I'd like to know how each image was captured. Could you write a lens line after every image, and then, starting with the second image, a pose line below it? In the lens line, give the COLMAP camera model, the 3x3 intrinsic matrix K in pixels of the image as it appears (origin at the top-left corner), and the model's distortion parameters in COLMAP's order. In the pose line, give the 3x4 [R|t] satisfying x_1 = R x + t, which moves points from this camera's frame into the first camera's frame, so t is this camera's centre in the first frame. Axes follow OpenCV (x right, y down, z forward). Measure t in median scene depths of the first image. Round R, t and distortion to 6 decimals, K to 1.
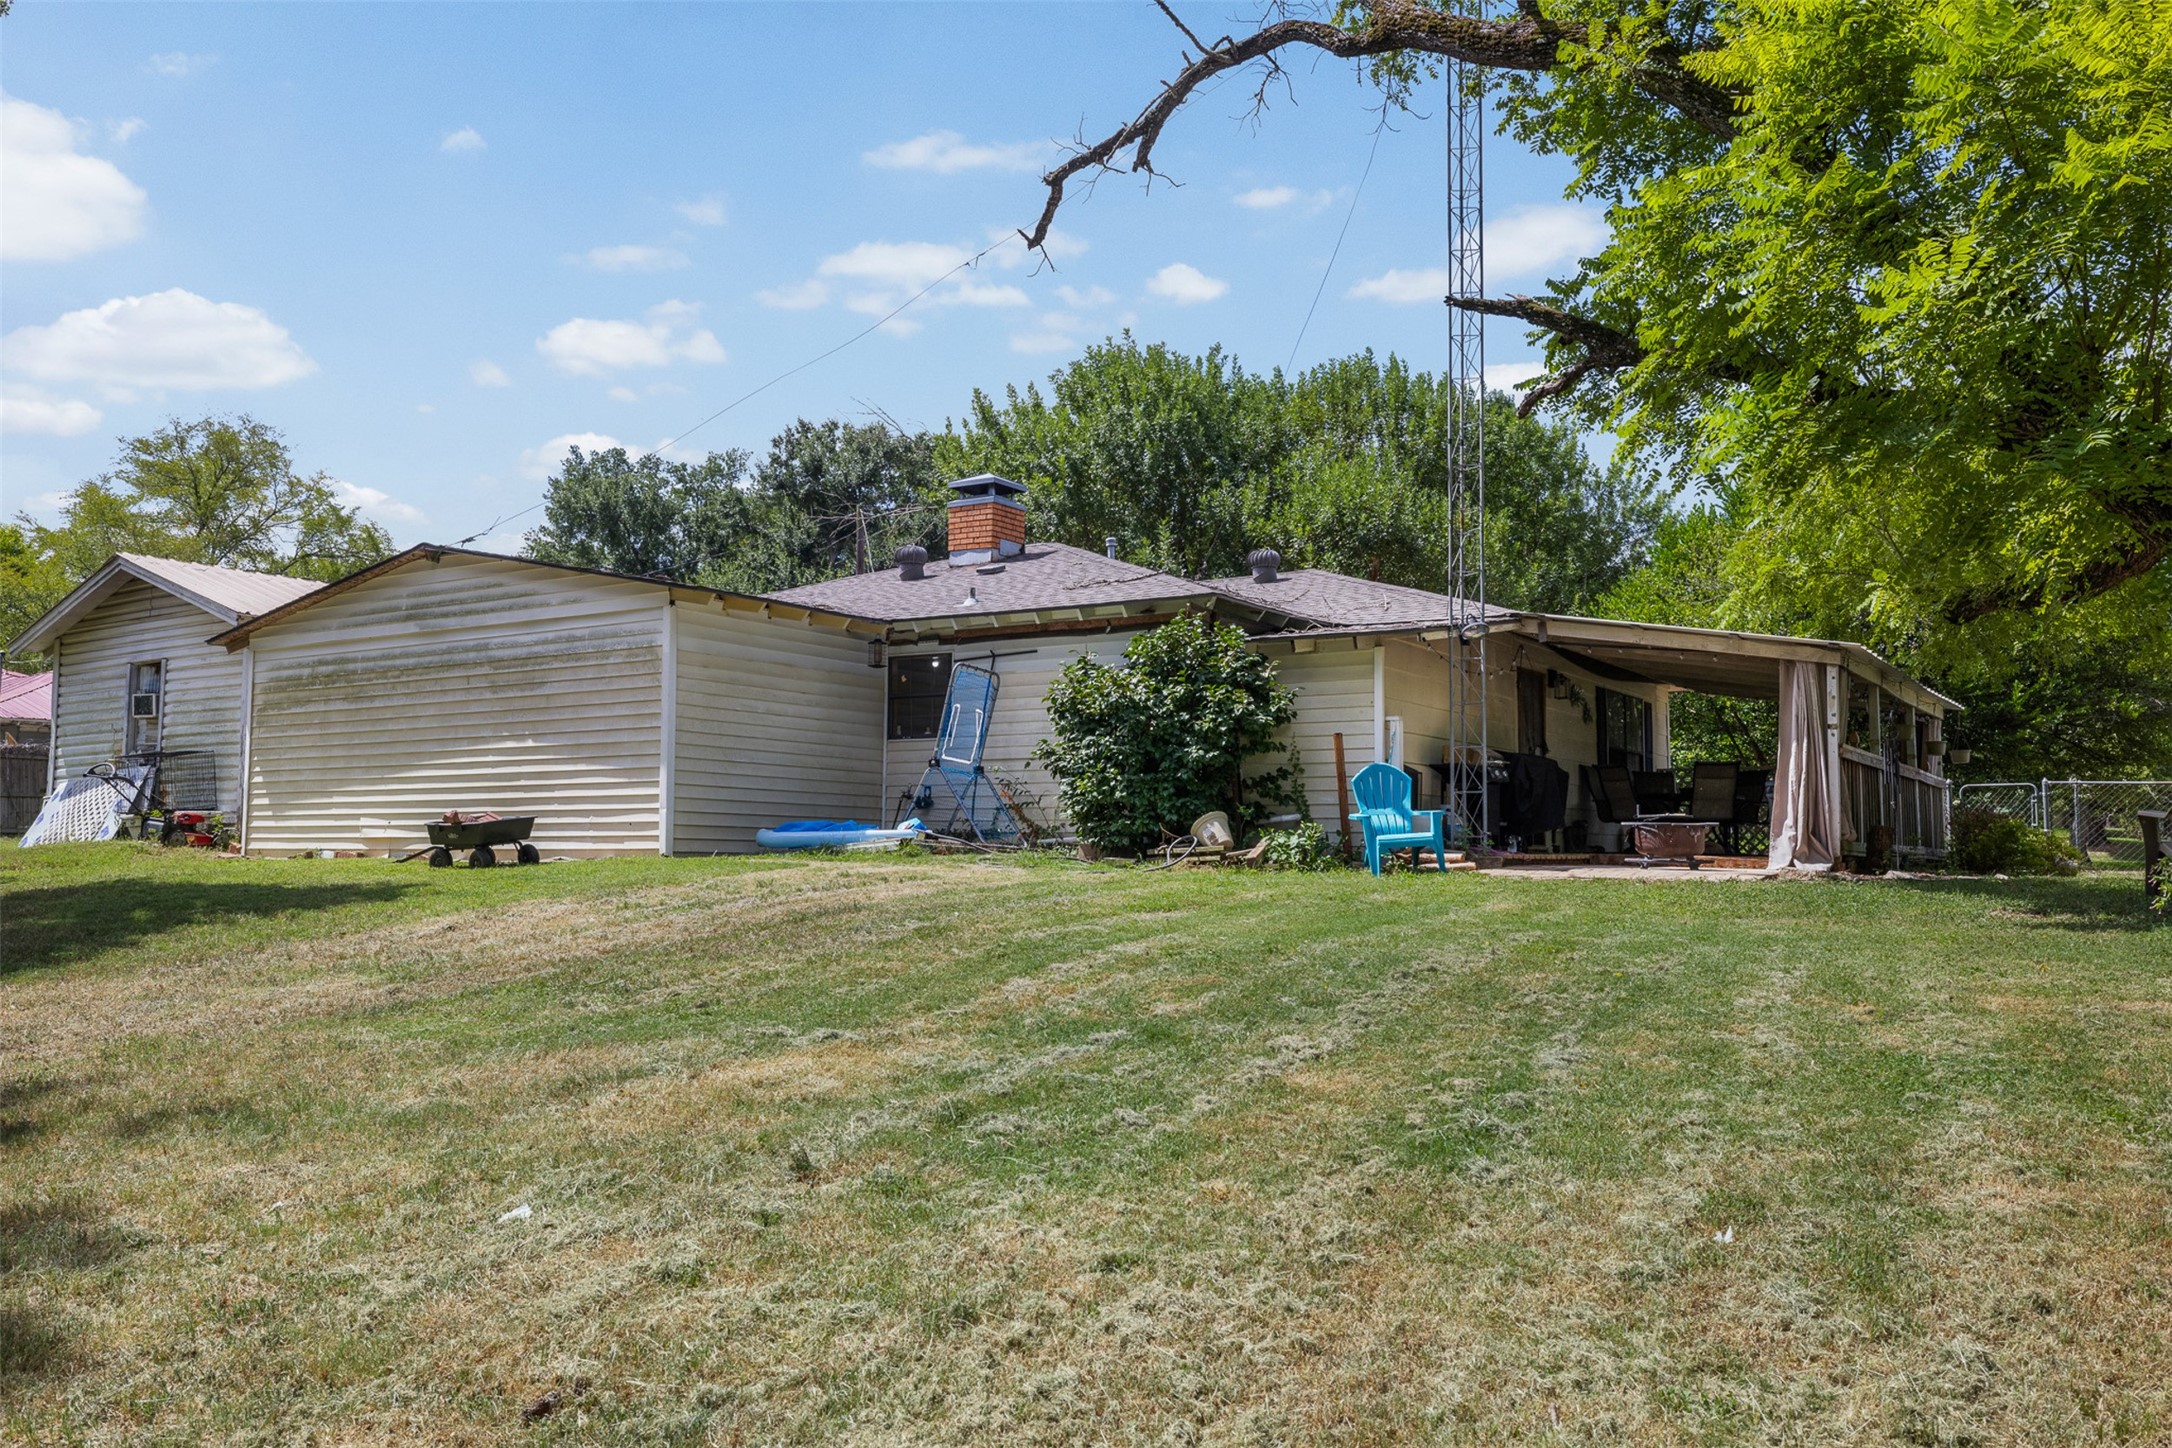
lens RADIAL K [[1746.0, 0, 1084.0], [0, 1746.0, 725.1], [0, 0, 1]] dist [0.009072, 0.000892]
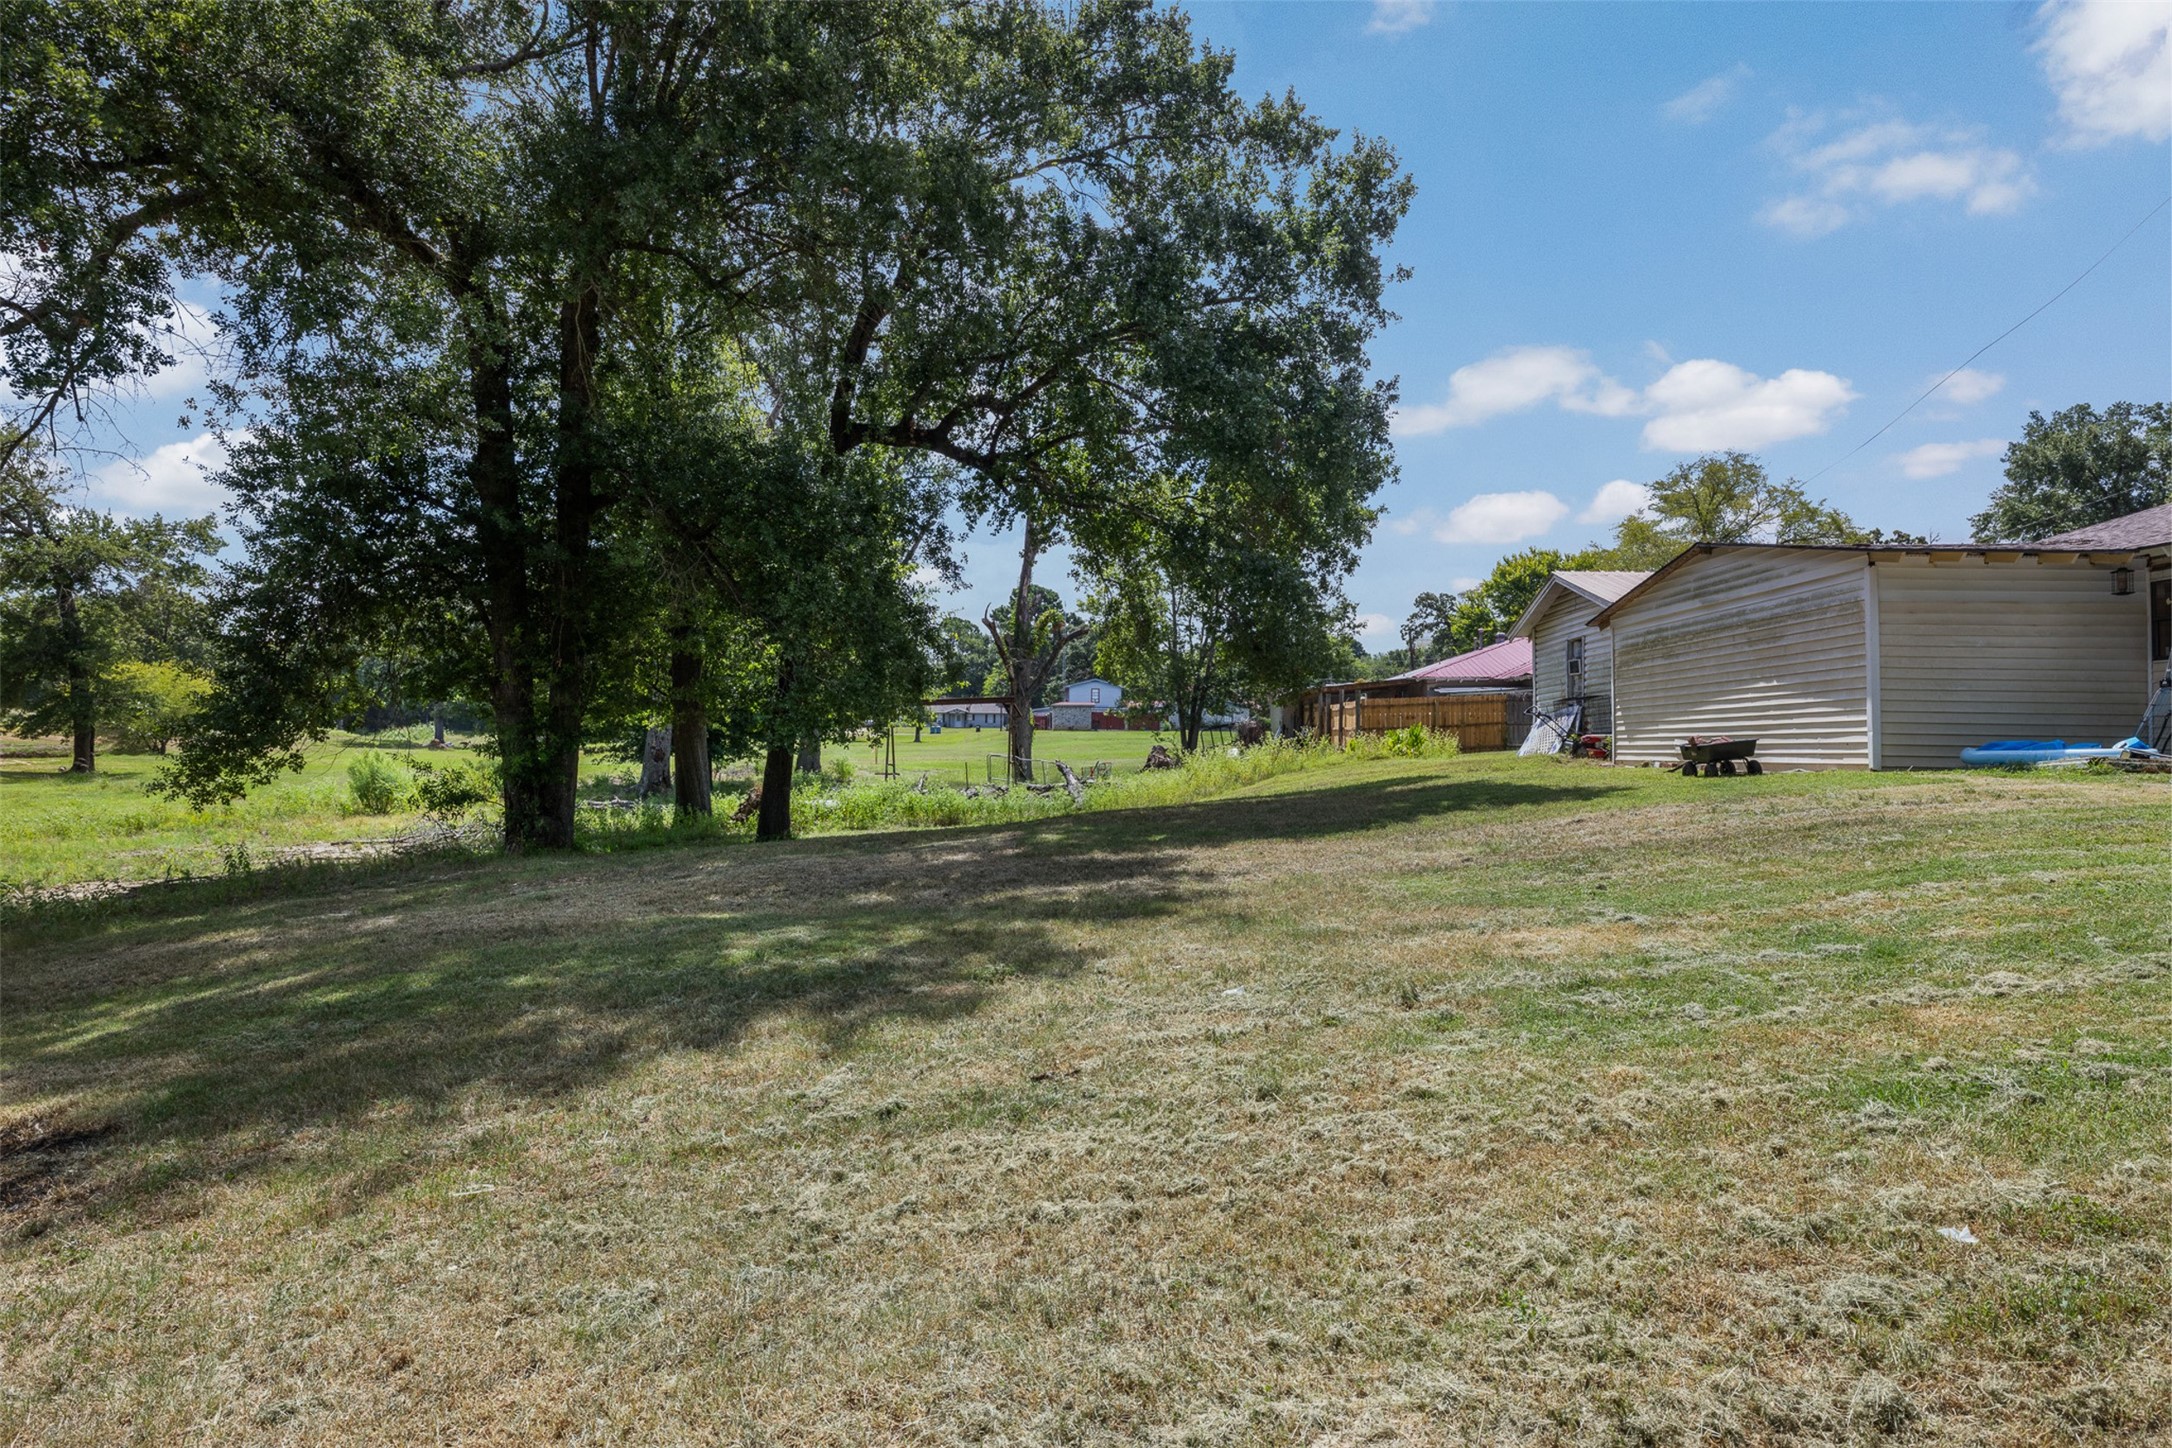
lens RADIAL K [[1202.3, 0, 1084.0], [0, 1202.3, 727.7], [0, 0, 1]] dist [0.001850, 0.000044]
pose [[0.525055, -0.015635, -0.850925, 0.160336], [0.059688, 0.998046, 0.018492, -0.003201], [0.848973, -0.060499, 0.524962, 0.067497]]
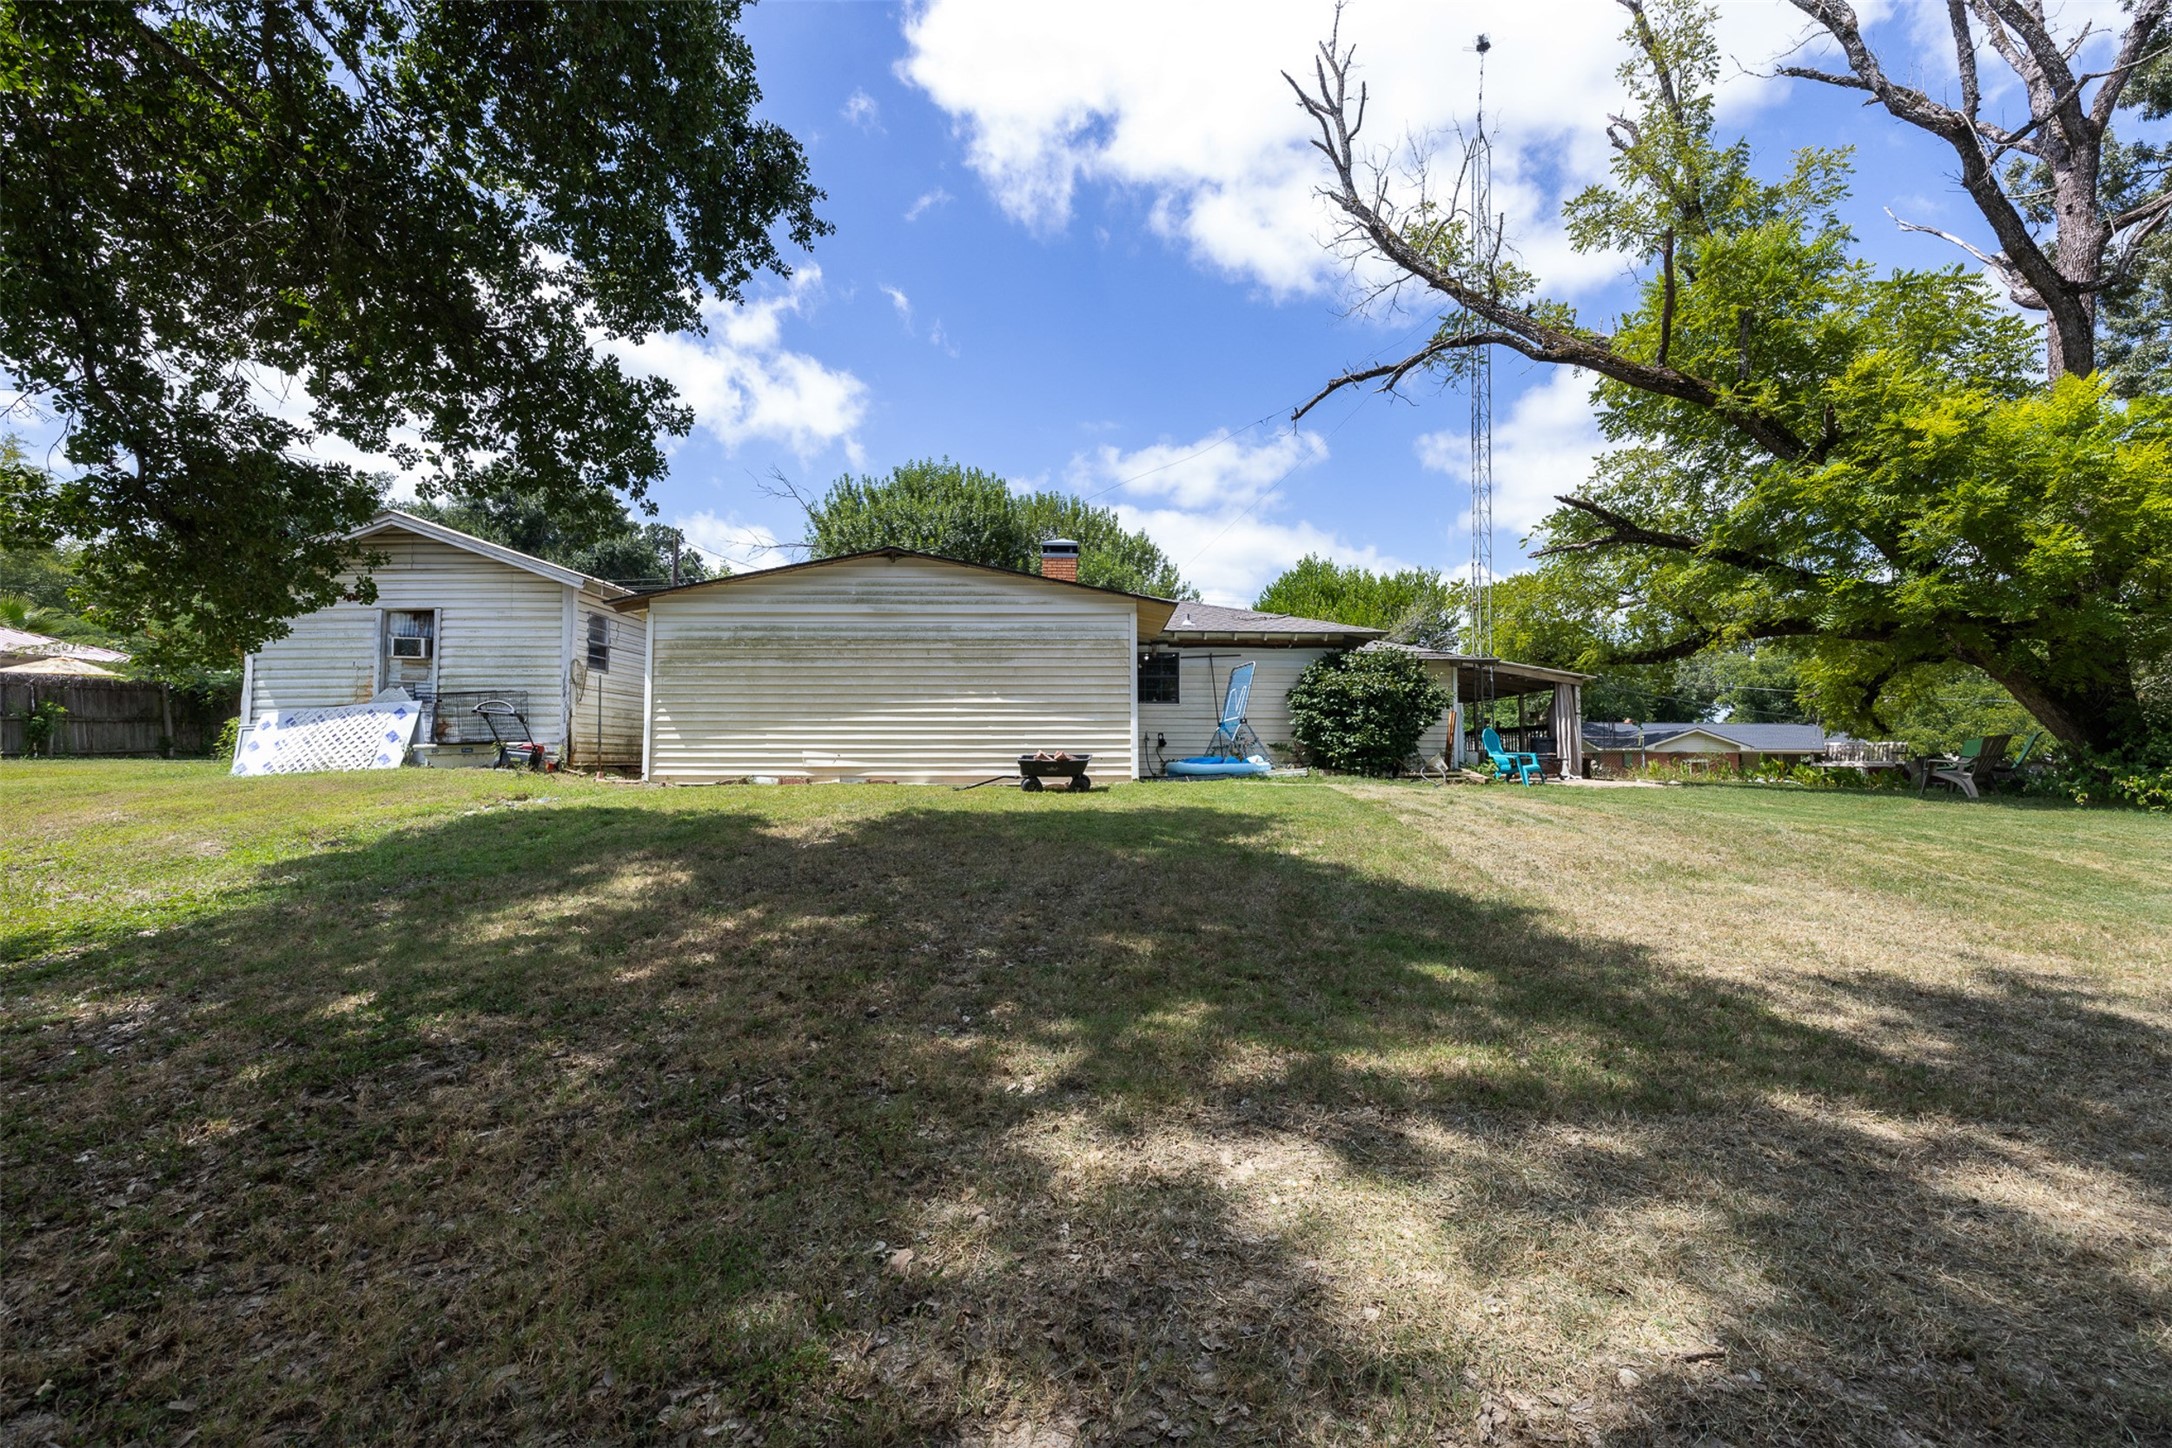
lens RADIAL K [[921.7, 0, 1085.0], [0, 921.7, 722.2], [0, 0, 1]] dist [-0.001457, 0.000071]
pose [[0.832329, 0.018176, 0.553983, -0.599560], [-0.039295, 0.998882, 0.026266, 0.005001], [-0.552887, -0.043631, 0.832113, 0.305246]]
